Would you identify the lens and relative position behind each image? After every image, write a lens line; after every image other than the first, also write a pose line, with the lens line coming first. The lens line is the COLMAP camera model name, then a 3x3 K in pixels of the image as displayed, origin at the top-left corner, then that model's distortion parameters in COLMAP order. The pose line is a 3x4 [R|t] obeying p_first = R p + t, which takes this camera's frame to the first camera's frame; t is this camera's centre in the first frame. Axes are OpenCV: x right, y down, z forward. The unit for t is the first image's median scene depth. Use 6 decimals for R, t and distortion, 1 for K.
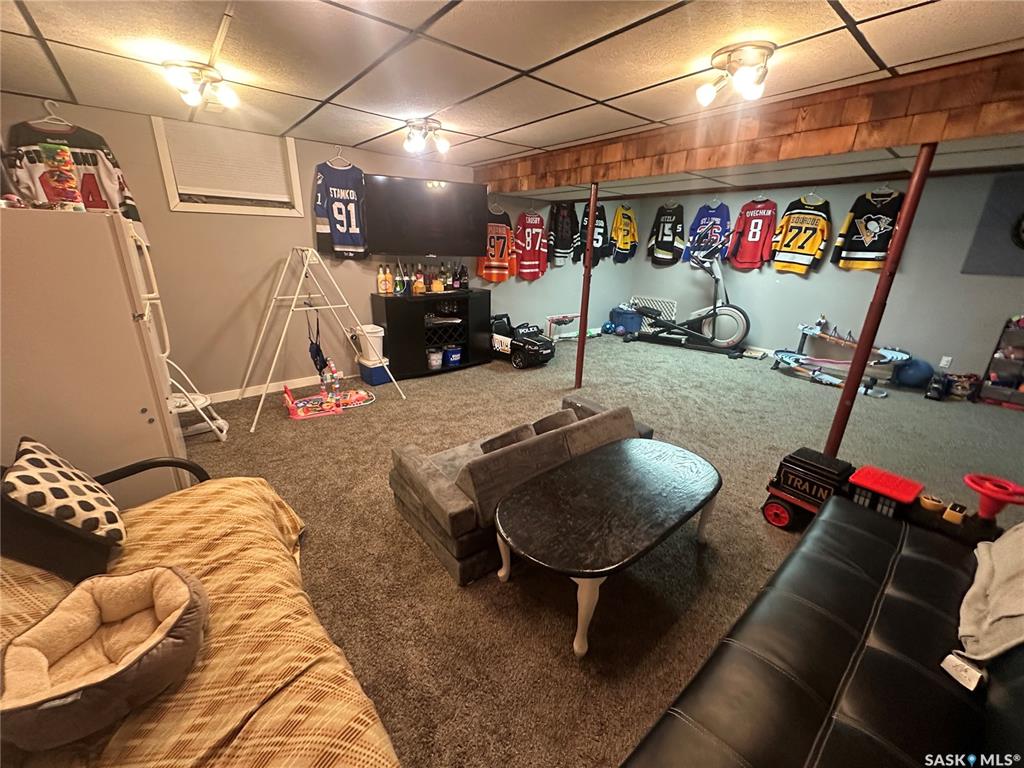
lens RADIAL K [[407.0, 0, 508.5], [0, 407.0, 385.3], [0, 0, 1]] dist [-0.001926, -0.000375]
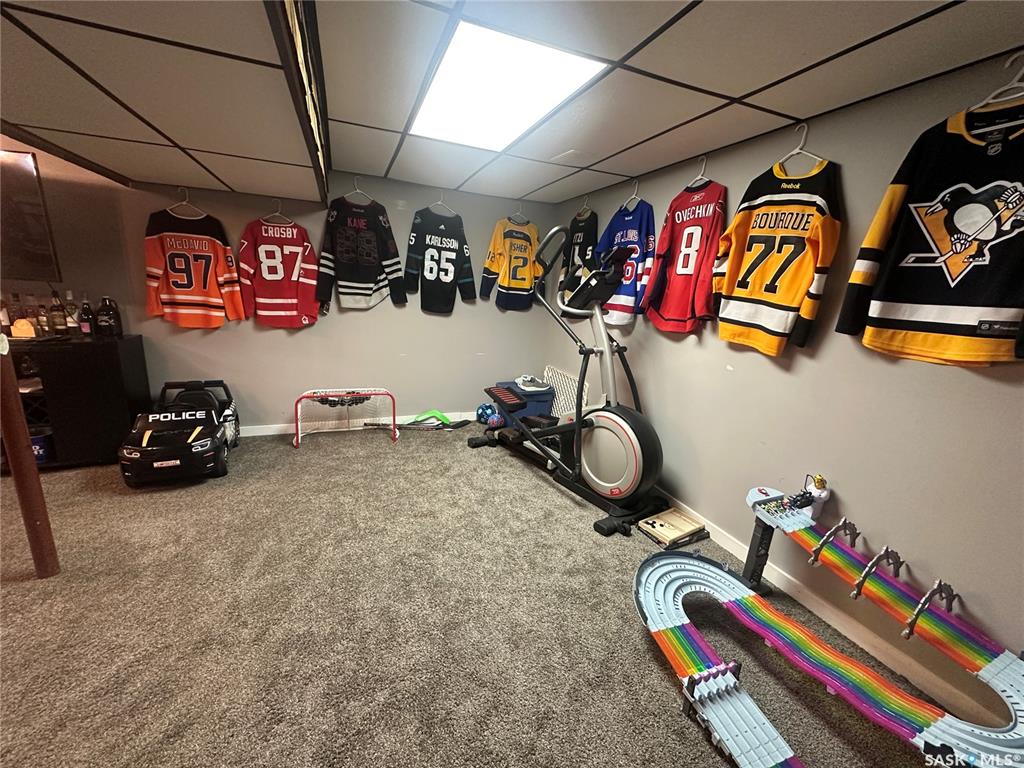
lens RADIAL K [[407.0, 0, 509.5], [0, 407.0, 382.8], [0, 0, 1]] dist [-0.001926, -0.000375]
pose [[0.946756, 0.102439, -0.305221, 0.597482], [-0.135400, 0.986804, -0.088801, -0.179342], [0.292097, 0.125400, 0.948132, 0.560424]]
